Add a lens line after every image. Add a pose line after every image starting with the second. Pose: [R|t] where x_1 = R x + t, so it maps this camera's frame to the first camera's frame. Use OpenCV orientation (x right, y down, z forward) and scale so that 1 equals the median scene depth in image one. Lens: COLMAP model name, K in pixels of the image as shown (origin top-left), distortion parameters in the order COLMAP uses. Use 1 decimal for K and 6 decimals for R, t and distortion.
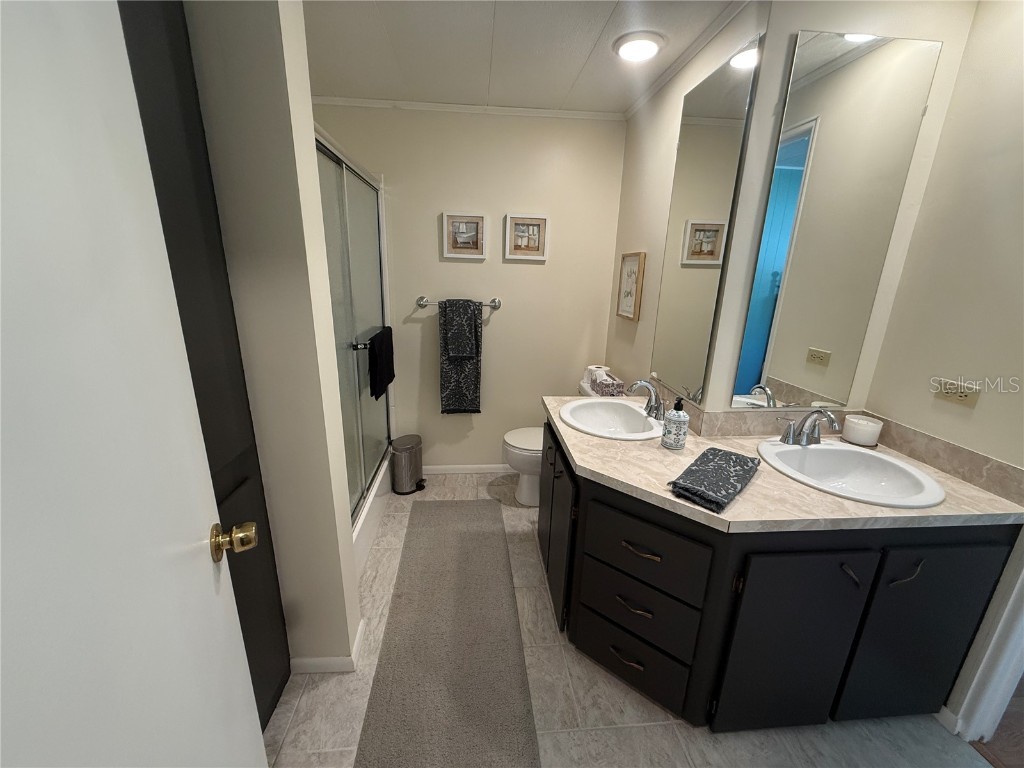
lens RADIAL K [[407.1, 0, 509.6], [0, 407.1, 383.6], [0, 0, 1]] dist [0.000553, 0.000074]
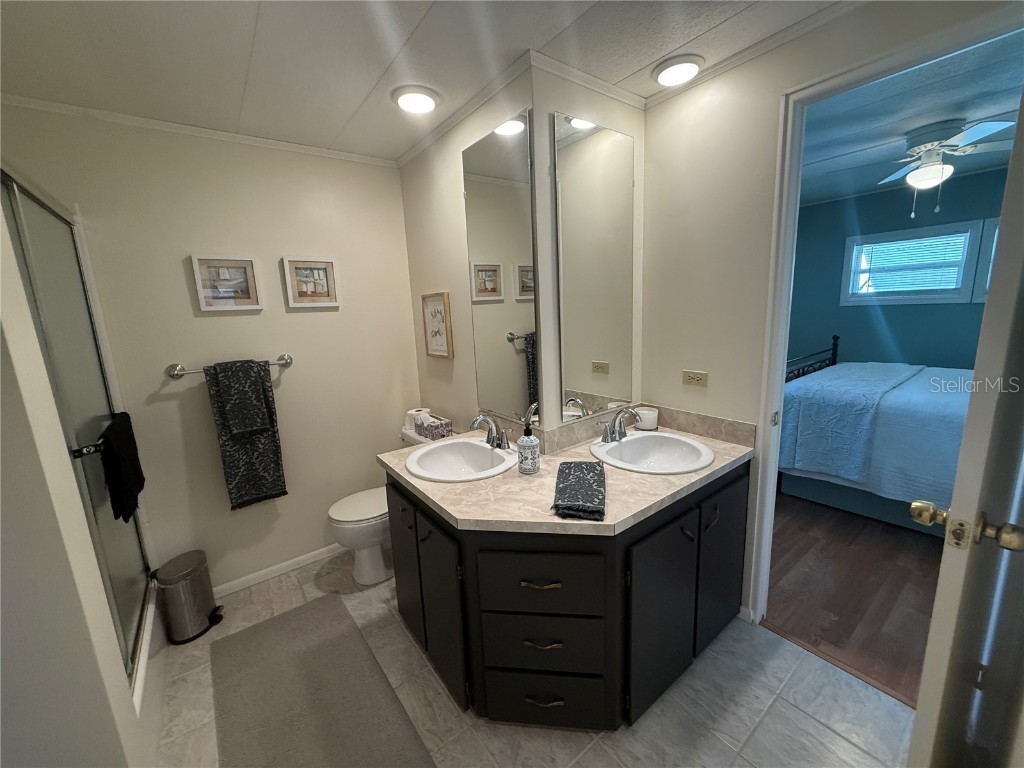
lens RADIAL K [[407.1, 0, 510.5], [0, 407.1, 384.6], [0, 0, 1]] dist [0.000553, 0.000074]
pose [[0.845838, -0.163790, 0.507673, -0.095190], [0.210655, 0.976905, -0.035797, -0.024757], [-0.490085, 0.137222, 0.860806, 0.070798]]
